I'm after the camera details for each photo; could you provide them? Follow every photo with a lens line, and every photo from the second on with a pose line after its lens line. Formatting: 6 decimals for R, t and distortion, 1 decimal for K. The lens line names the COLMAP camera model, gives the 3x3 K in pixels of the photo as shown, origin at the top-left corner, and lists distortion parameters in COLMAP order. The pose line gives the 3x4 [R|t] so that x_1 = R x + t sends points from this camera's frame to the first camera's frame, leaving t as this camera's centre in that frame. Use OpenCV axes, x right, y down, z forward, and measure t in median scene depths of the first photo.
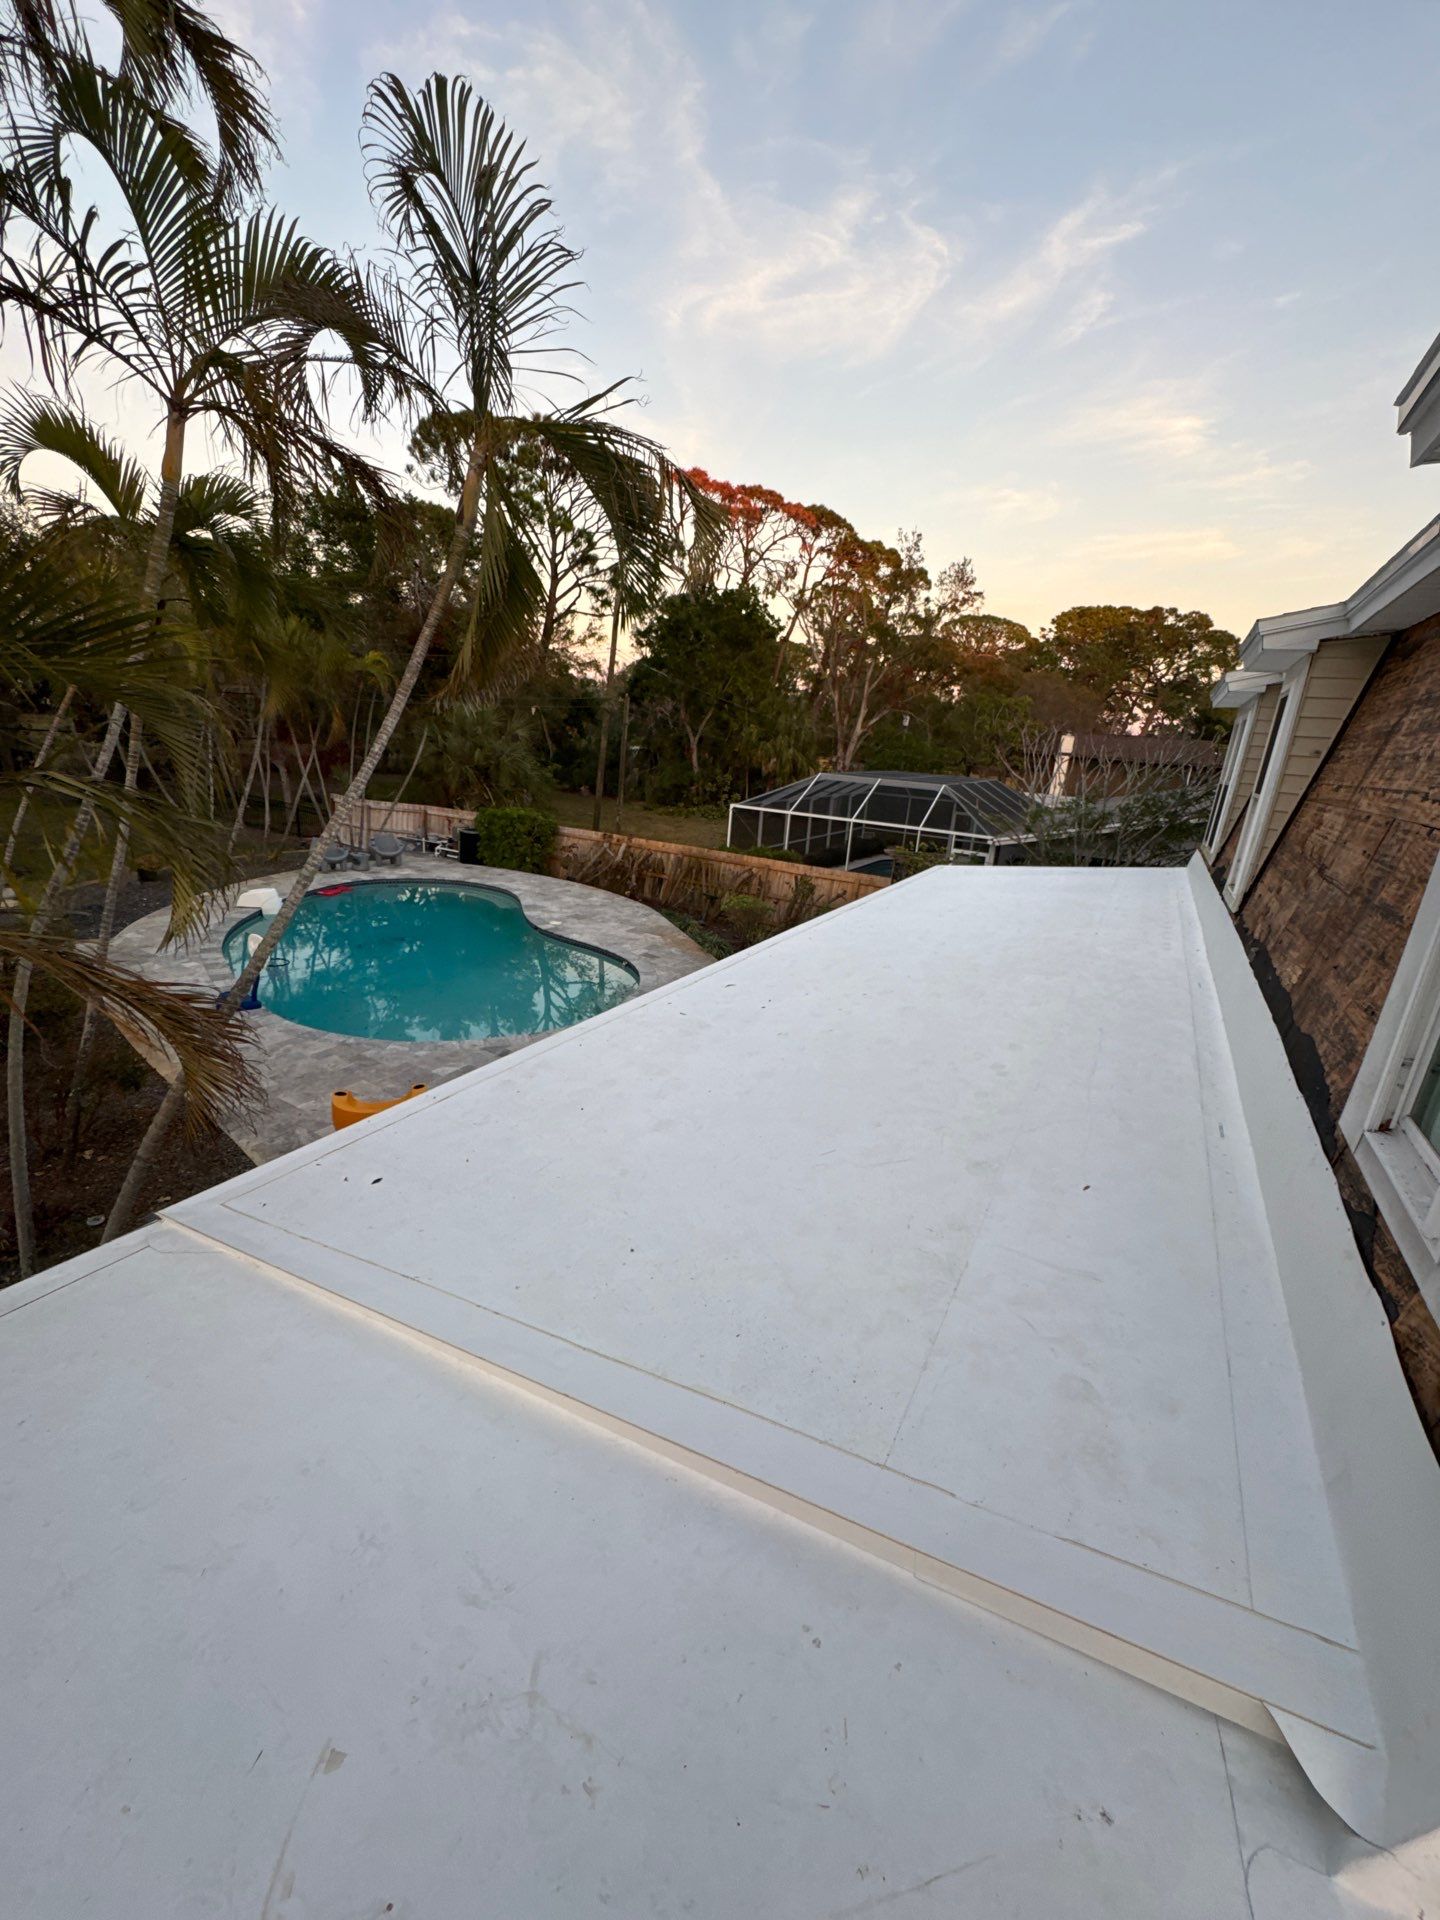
lens RADIAL K [[768.4, 0, 718.8], [0, 768.4, 954.2], [0, 0, 1]] dist [-0.000254, -0.000520]
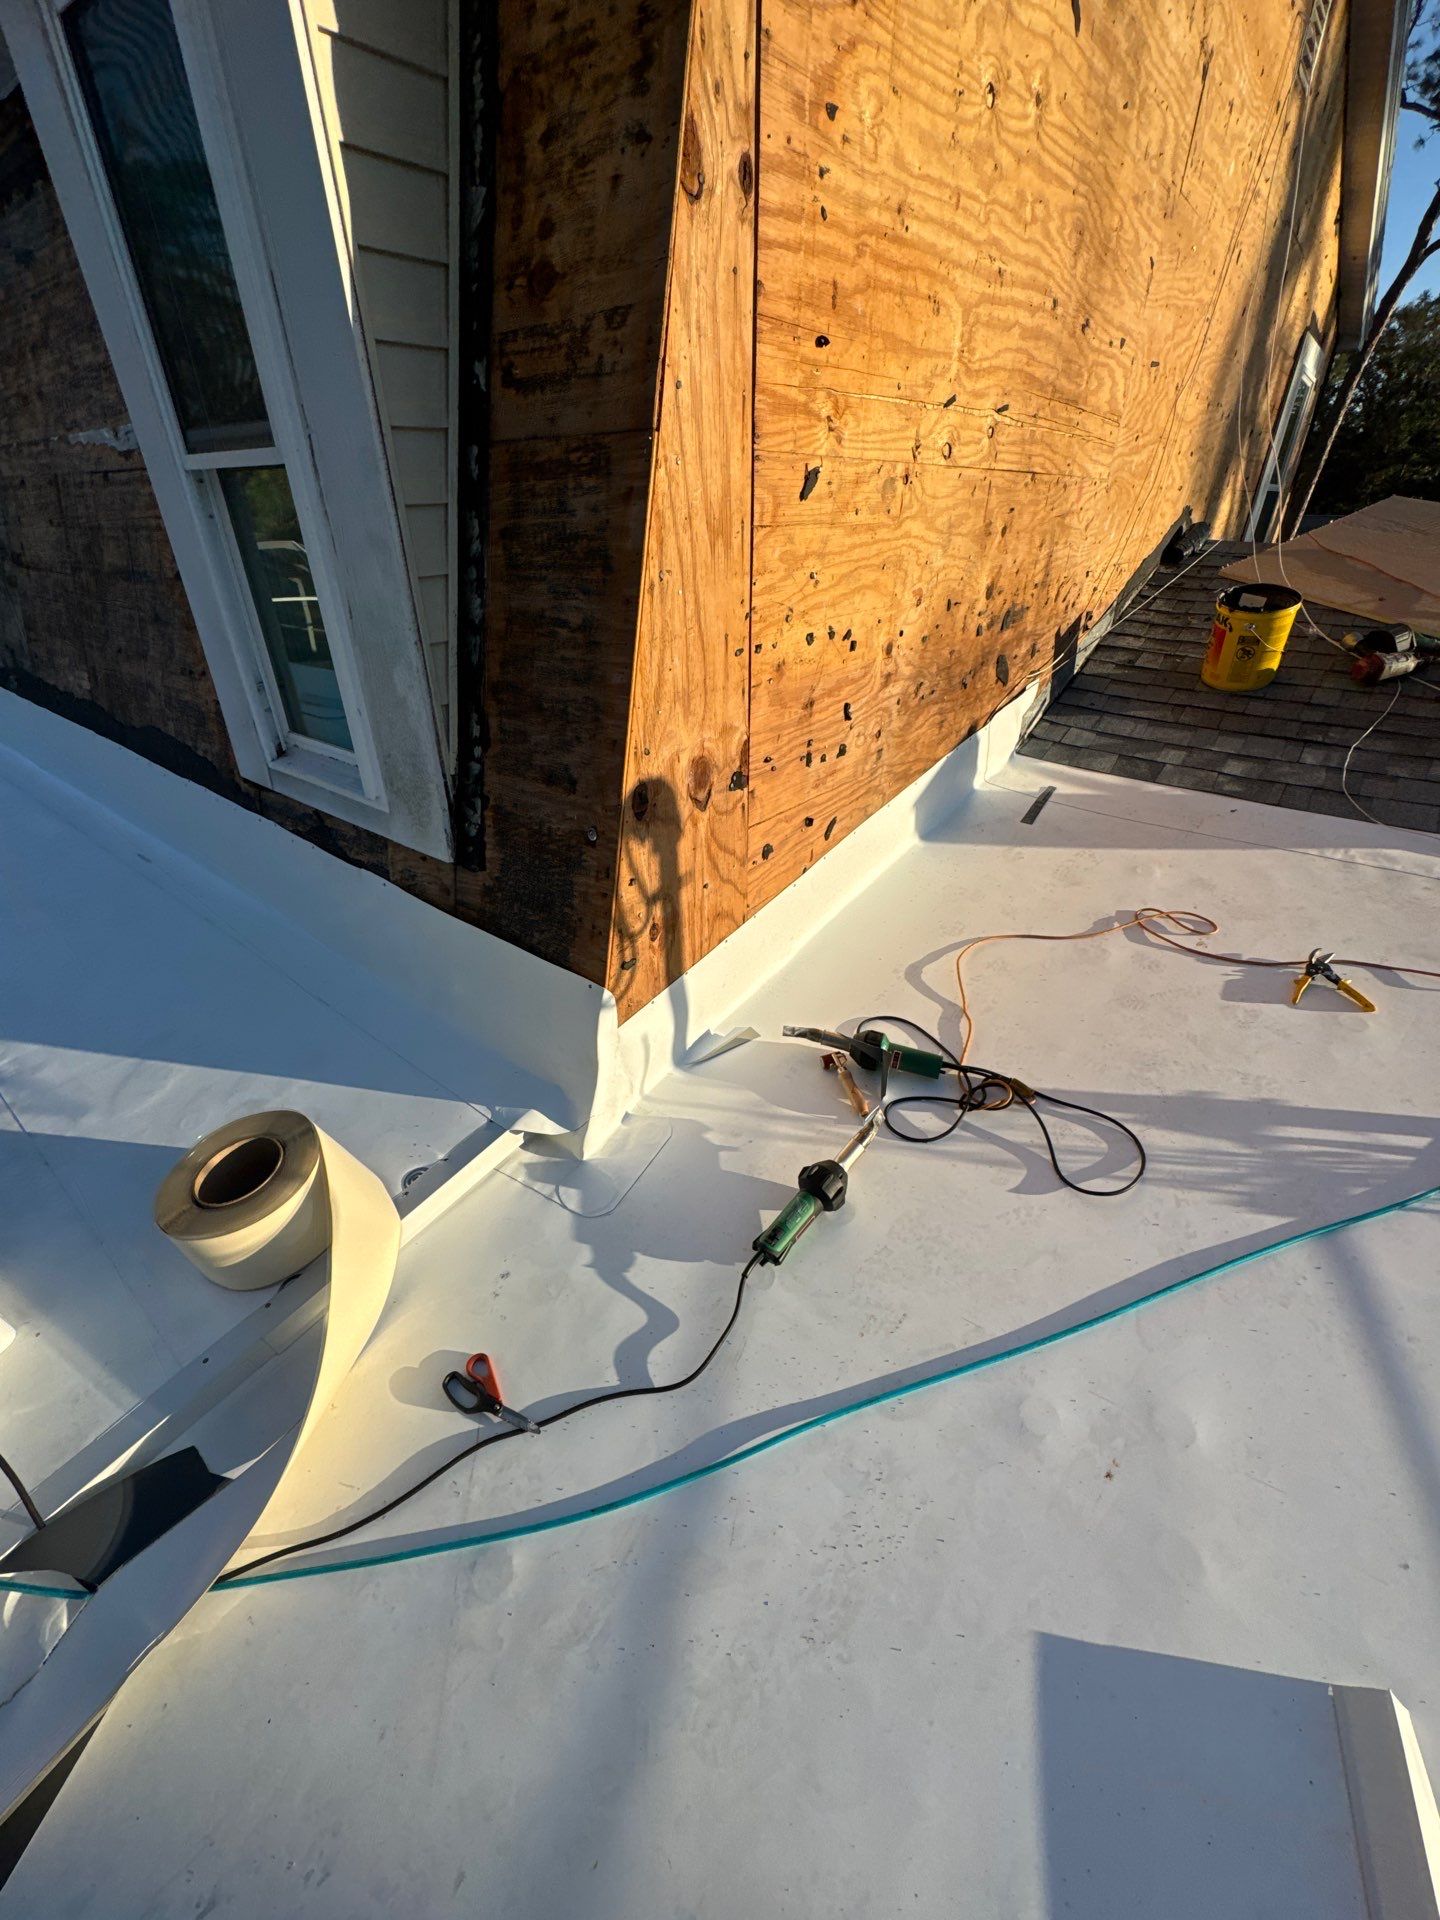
lens RADIAL K [[762.7, 0, 722.4], [0, 762.7, 958.6], [0, 0, 1]] dist [-0.002242, 0.000063]
pose [[0.153785, -0.571904, 0.805777, -0.008501], [0.286543, 0.806248, 0.517550, 0.006684], [-0.945644, 0.151299, 0.287863, 0.010102]]
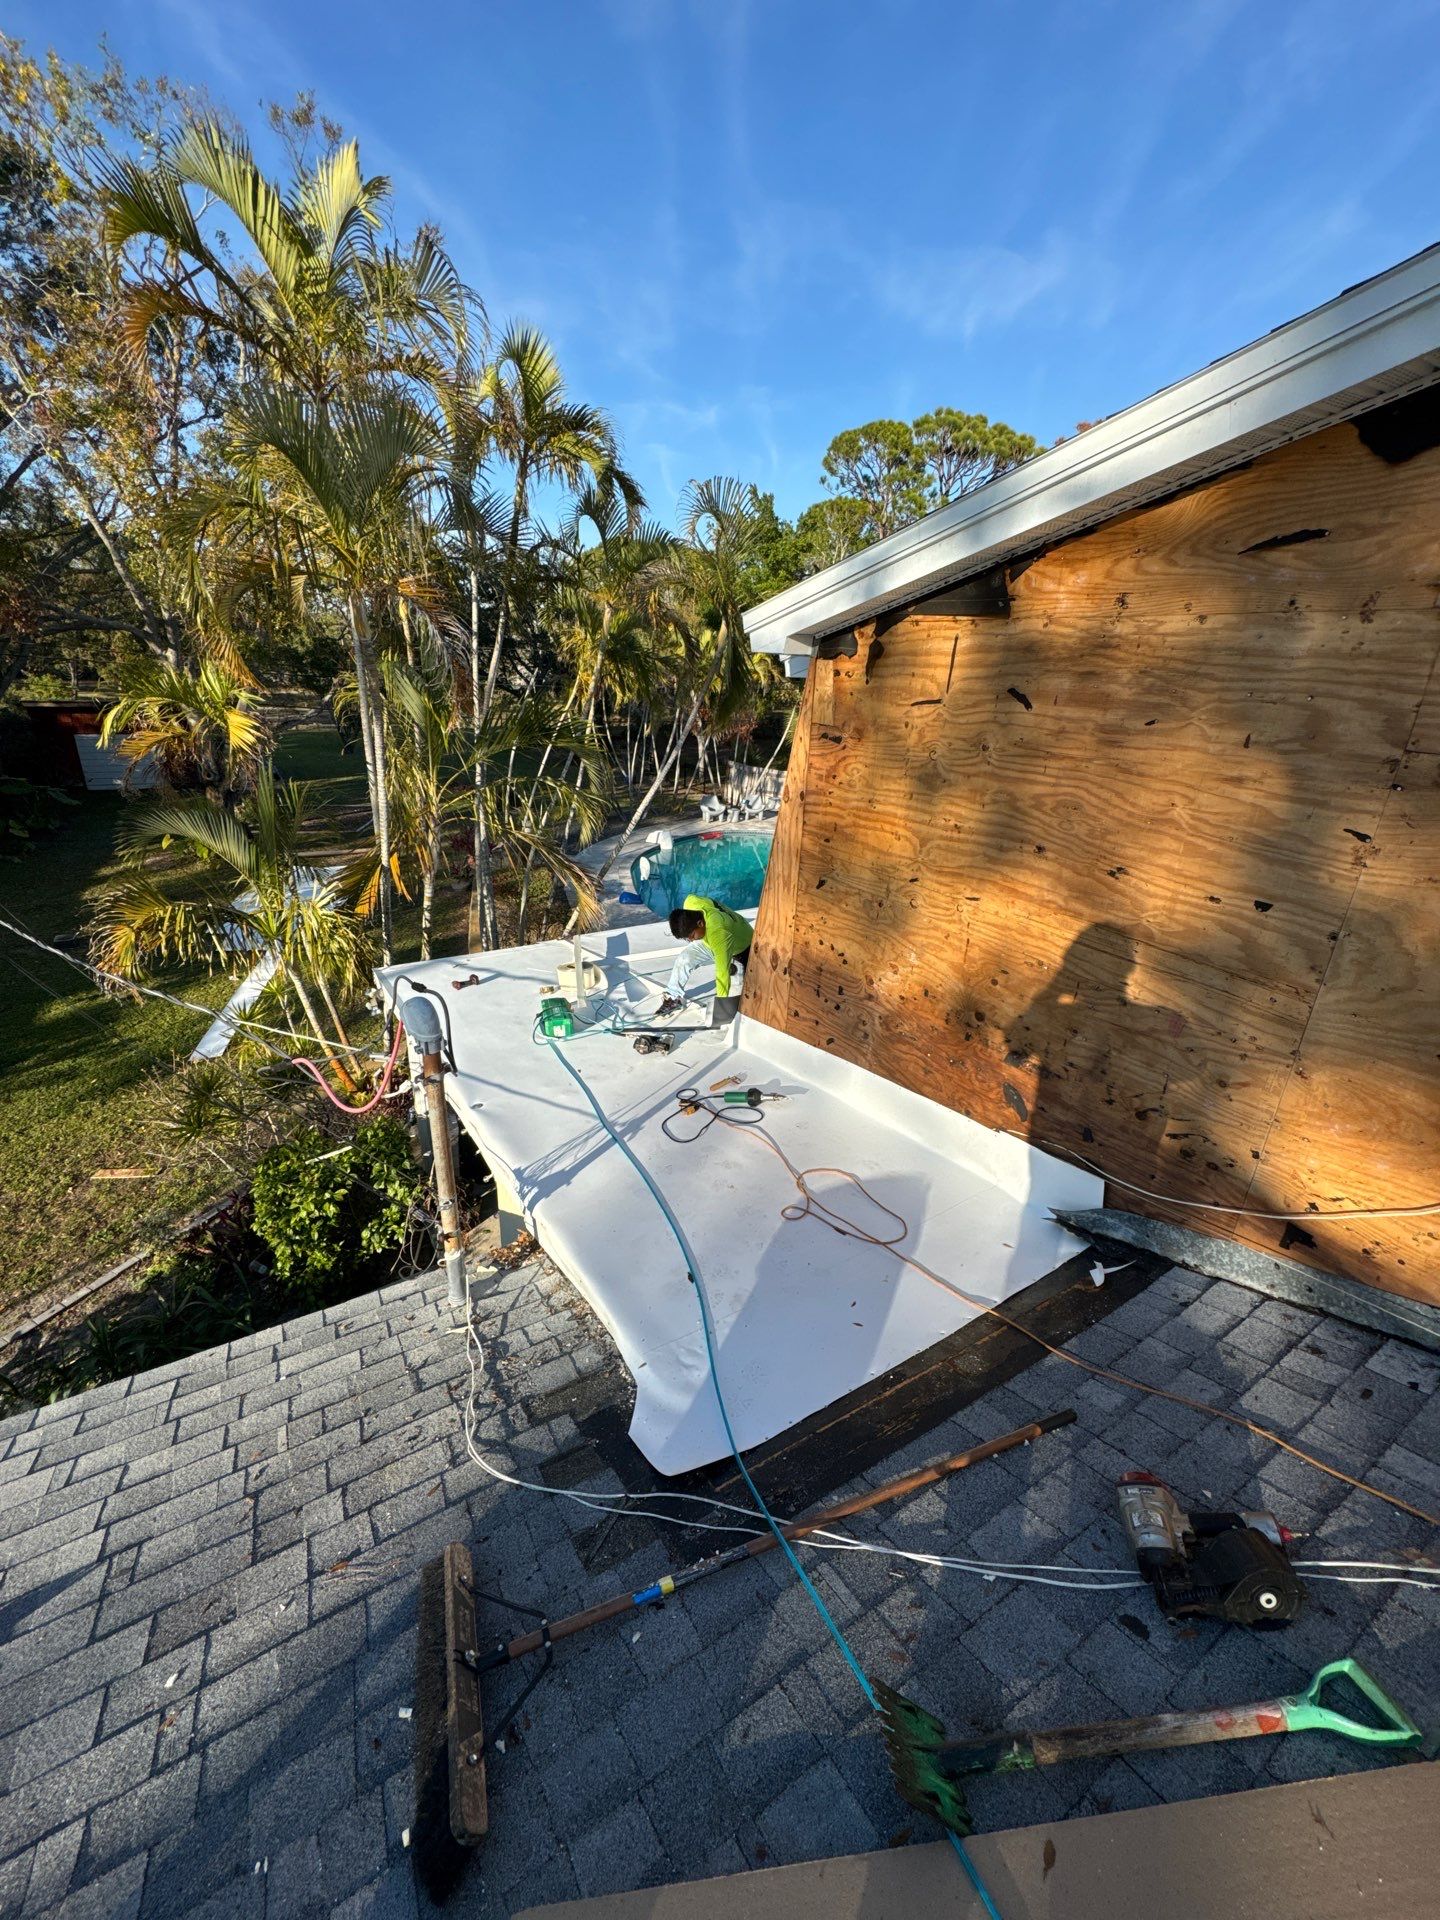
lens RADIAL K [[766.4, 0, 720.3], [0, 766.4, 958.3], [0, 0, 1]] dist [-0.002104, -0.000170]
pose [[0.874128, 0.137462, -0.465837, 0.136980], [-0.111930, 0.990311, 0.082194, 0.014898], [0.472622, -0.019707, 0.881045, -0.148372]]
